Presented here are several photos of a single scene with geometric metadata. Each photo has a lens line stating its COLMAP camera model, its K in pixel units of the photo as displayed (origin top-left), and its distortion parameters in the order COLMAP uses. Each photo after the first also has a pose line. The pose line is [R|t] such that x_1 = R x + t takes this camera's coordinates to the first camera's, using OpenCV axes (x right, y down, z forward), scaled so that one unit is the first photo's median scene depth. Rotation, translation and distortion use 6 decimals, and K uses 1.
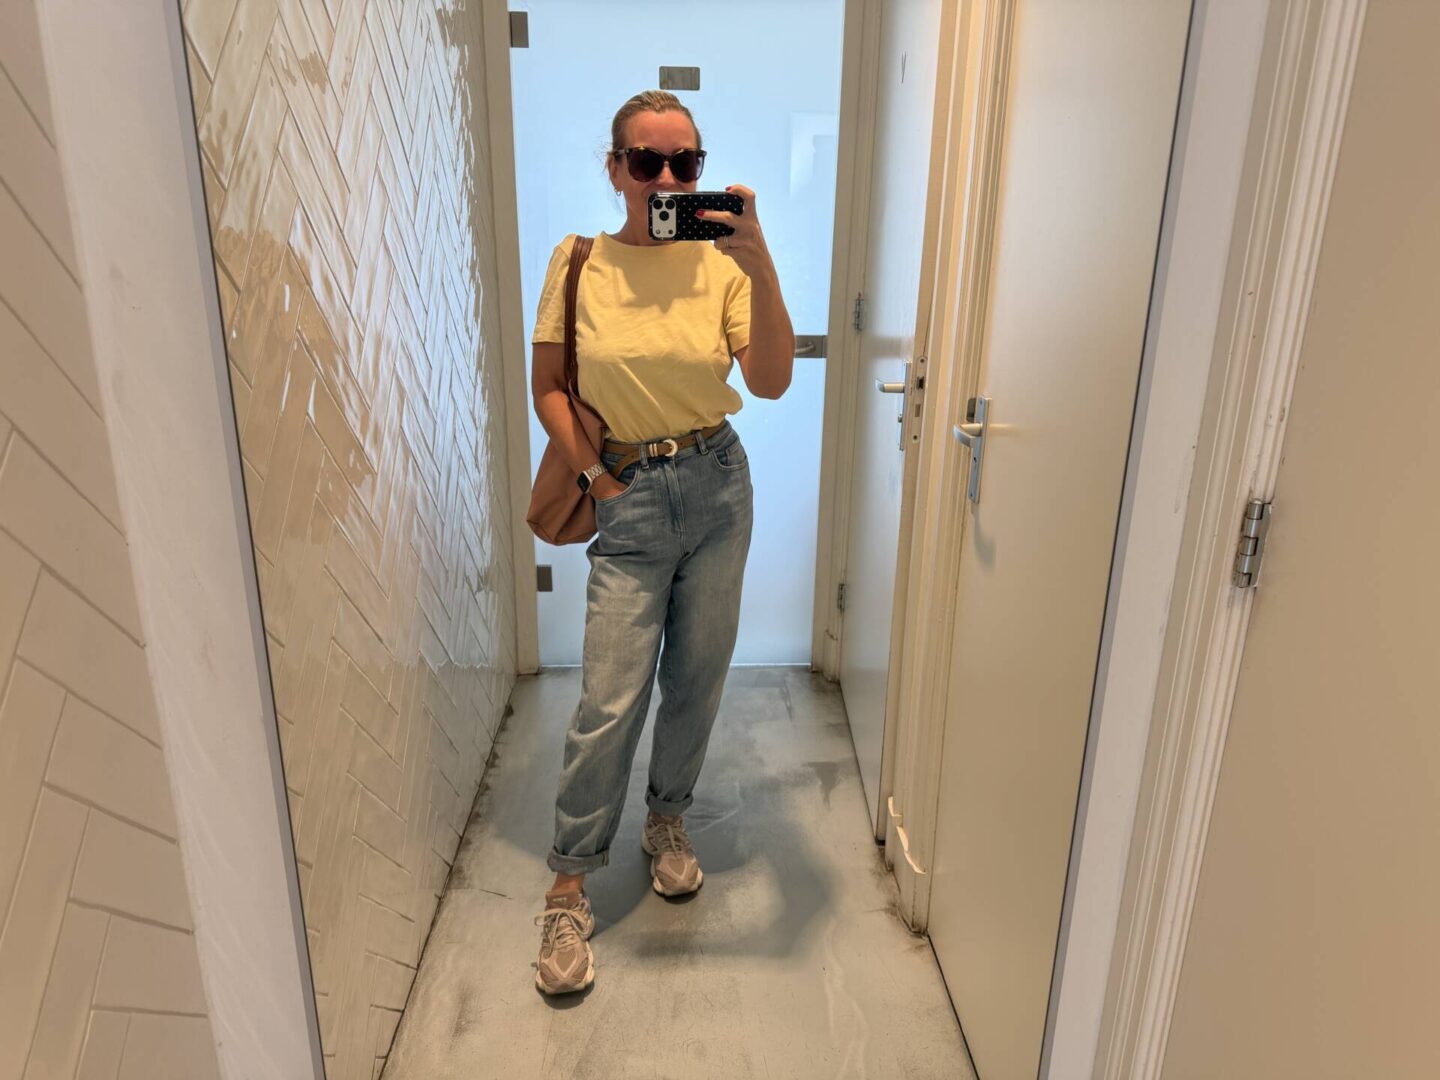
lens RADIAL K [[1014.0, 0, 720.6], [0, 1014.0, 545.7], [0, 0, 1]] dist [0.012677, -0.029491]
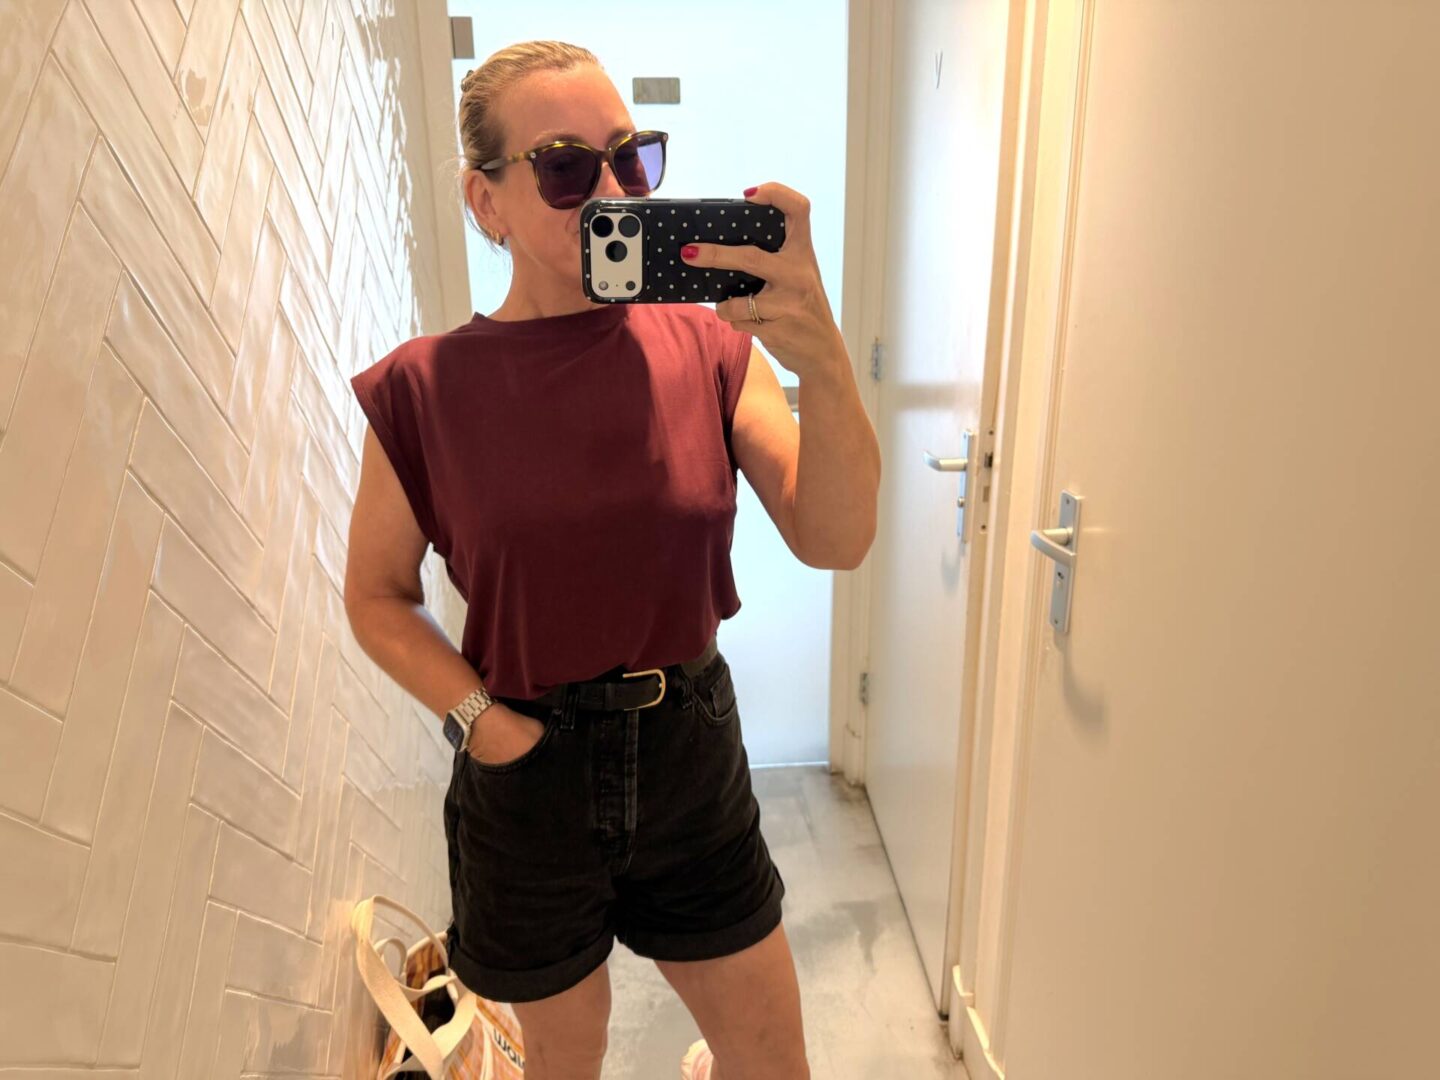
lens RADIAL K [[1021.1, 0, 715.5], [0, 1021.1, 541.0], [0, 0, 1]] dist [-0.008333, -0.009442]
pose [[0.999010, -0.036603, 0.025265, -0.035904], [0.037148, 0.999079, -0.021460, -0.093395], [-0.024457, 0.022377, 0.999450, 0.226084]]
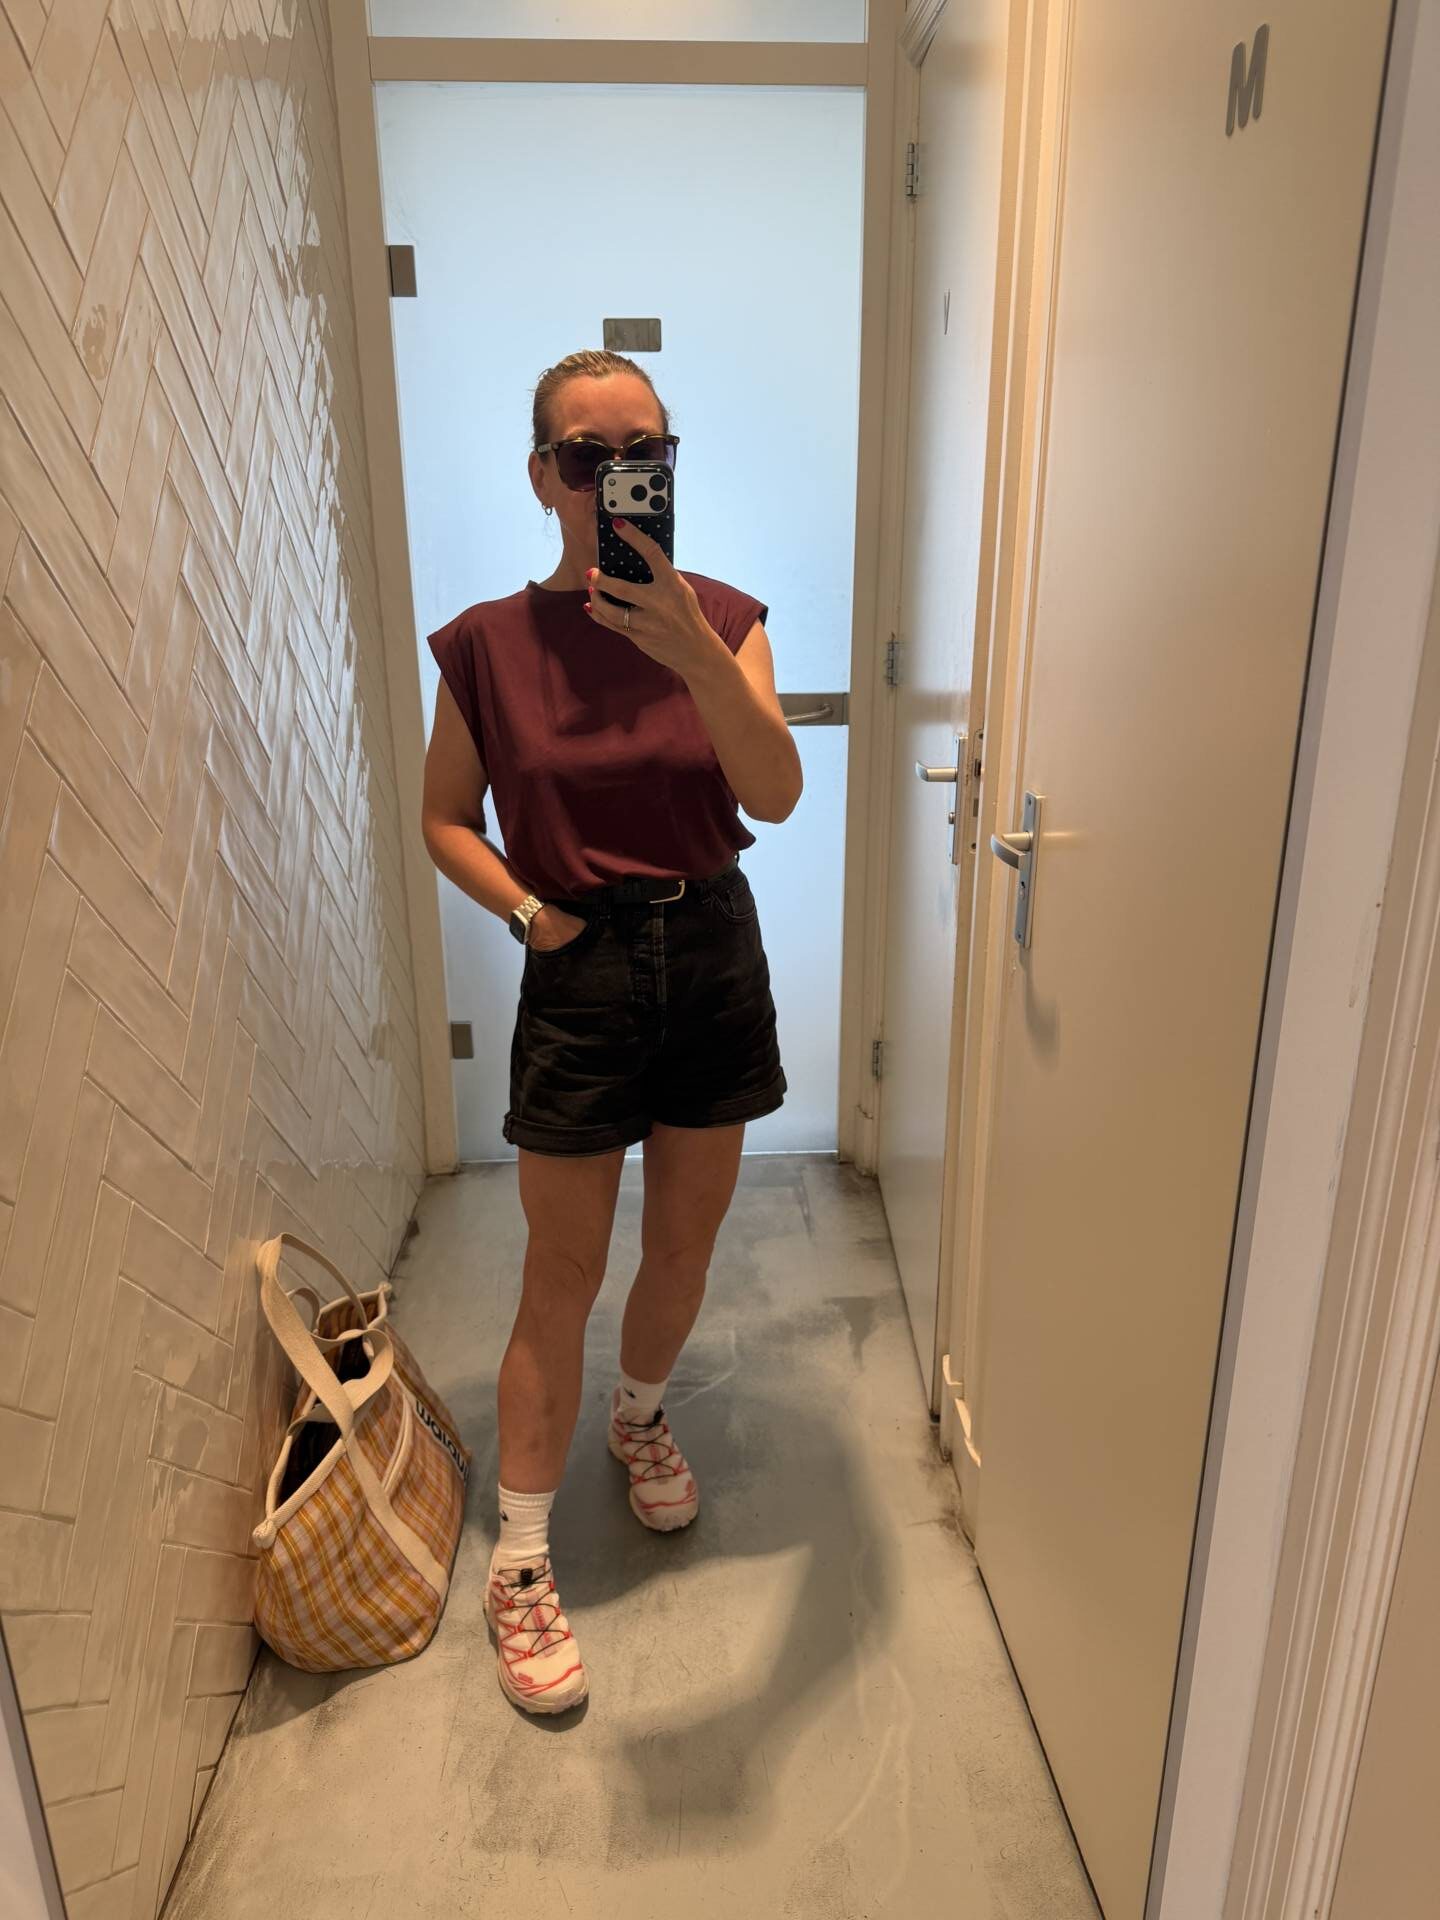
lens RADIAL K [[1354.6, 0, 728.2], [0, 1354.6, 964.8], [0, 0, 1]] dist [0.011247, -0.033540]
pose [[0.999788, -0.019997, -0.004927, 0.031945], [0.020026, 0.999782, 0.005980, -0.036316], [0.004806, -0.006078, 0.999970, 0.075937]]
